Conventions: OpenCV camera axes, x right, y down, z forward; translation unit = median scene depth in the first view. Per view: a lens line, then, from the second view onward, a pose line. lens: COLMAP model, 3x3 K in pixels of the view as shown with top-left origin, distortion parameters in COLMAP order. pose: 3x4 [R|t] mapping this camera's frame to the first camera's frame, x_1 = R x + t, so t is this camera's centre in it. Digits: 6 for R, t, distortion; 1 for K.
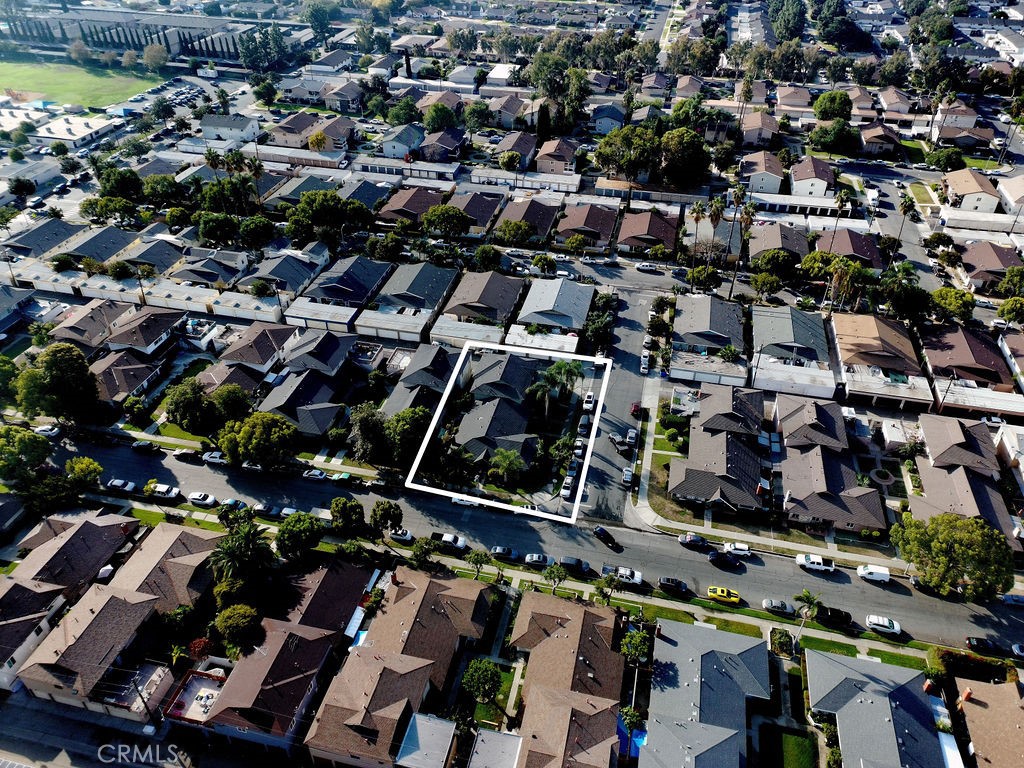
lens RADIAL K [[751.6, 0, 513.7], [0, 751.6, 383.2], [0, 0, 1]] dist [0.074111, -0.068315]
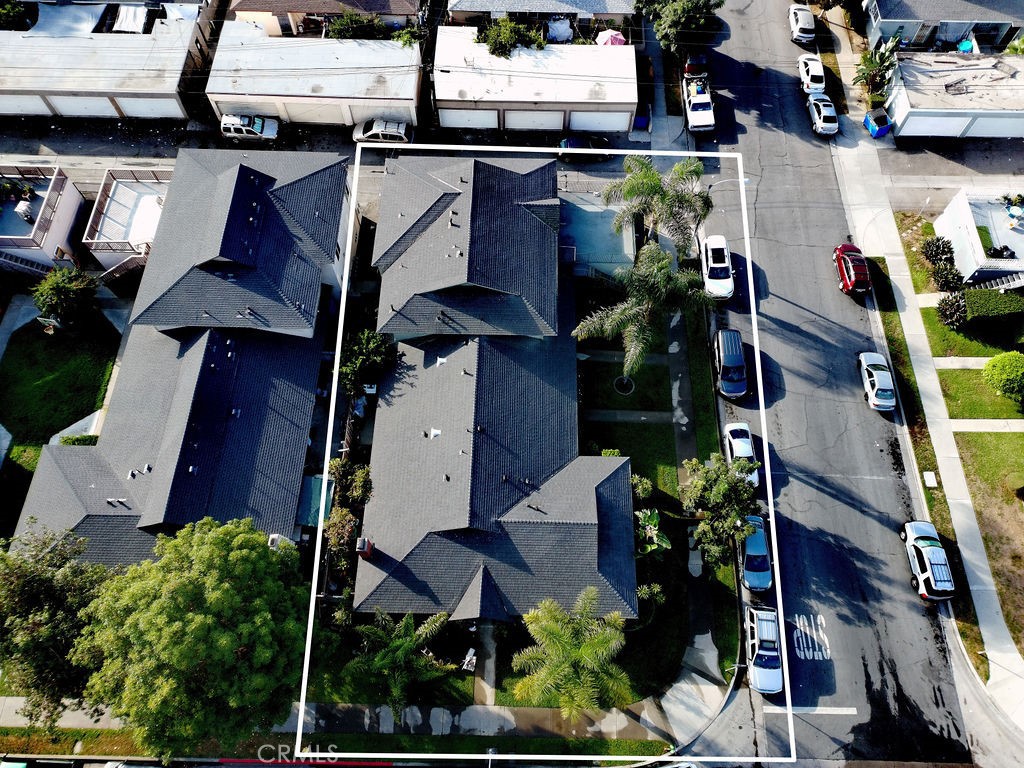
lens RADIAL K [[751.6, 0, 513.8], [0, 751.6, 384.2], [0, 0, 1]] dist [0.074111, -0.068315]
pose [[0.979439, -0.181170, 0.088753, -0.031895], [0.122327, 0.883160, 0.452841, -0.093932], [-0.160424, -0.432673, 0.887163, 0.650393]]
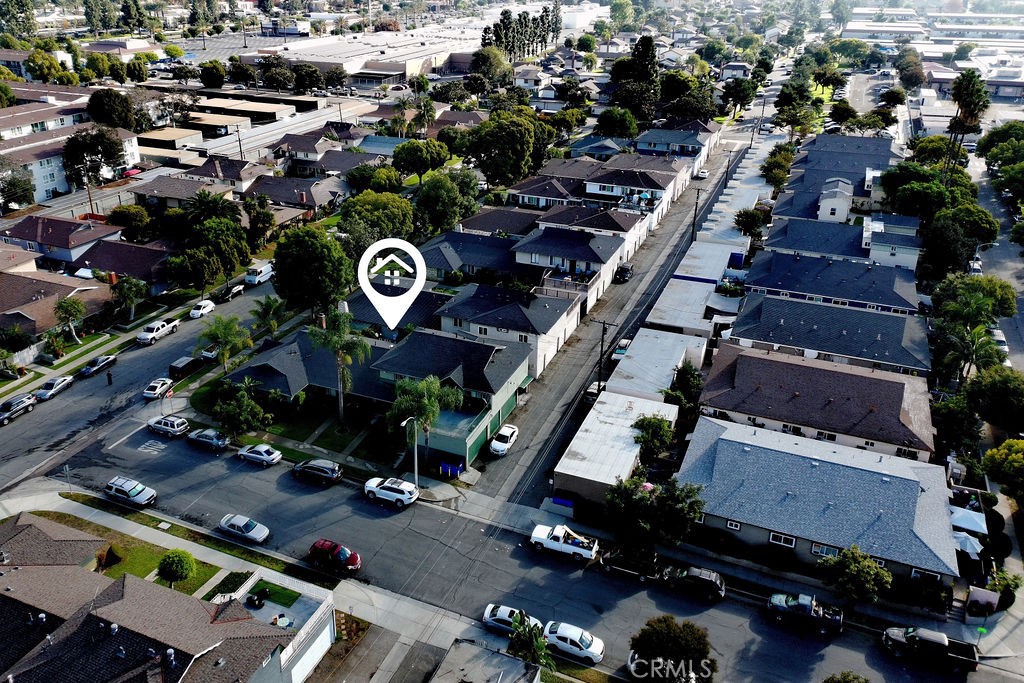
lens RADIAL K [[833.6, 0, 455.0], [0, 833.6, 306.2], [0, 0, 1]] dist [0.062421, -0.036621]
pose [[-0.206903, 0.372819, -0.904543, 0.469537], [-0.586673, 0.692604, 0.419660, -0.263315], [0.782947, 0.617500, 0.075420, 0.884572]]
